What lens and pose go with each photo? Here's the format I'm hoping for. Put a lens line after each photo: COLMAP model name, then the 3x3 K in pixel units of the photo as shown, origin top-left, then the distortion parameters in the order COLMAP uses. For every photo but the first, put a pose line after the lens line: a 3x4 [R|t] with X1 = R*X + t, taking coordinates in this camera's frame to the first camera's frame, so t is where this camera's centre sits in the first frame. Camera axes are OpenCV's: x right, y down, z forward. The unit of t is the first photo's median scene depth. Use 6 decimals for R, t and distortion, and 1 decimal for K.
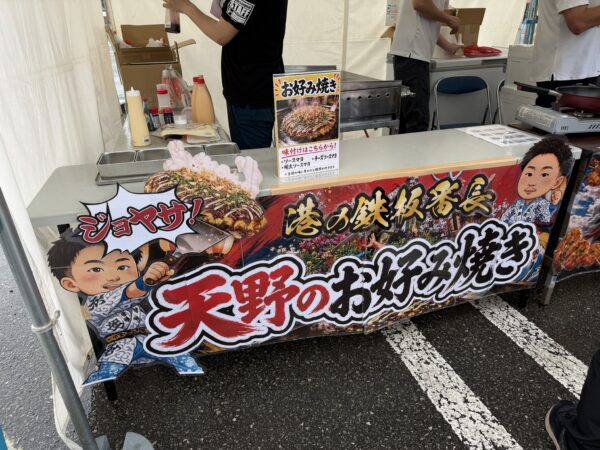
lens RADIAL K [[421.4, 0, 300.5], [0, 421.4, 227.0], [0, 0, 1]] dist [0.003849, -0.011386]
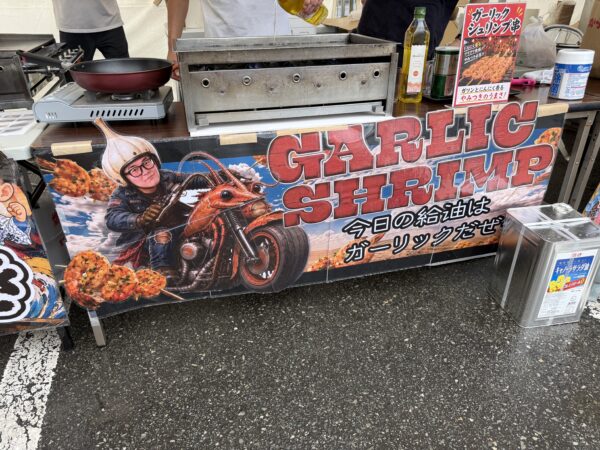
lens RADIAL K [[421.4, 0, 300.3], [0, 421.4, 223.0], [0, 0, 1]] dist [0.003849, -0.011386]
pose [[0.999698, 0.014161, 0.020077, 1.011614], [-0.014830, 0.999325, 0.033606, -0.077512], [-0.019588, -0.033893, 0.999233, 0.252763]]
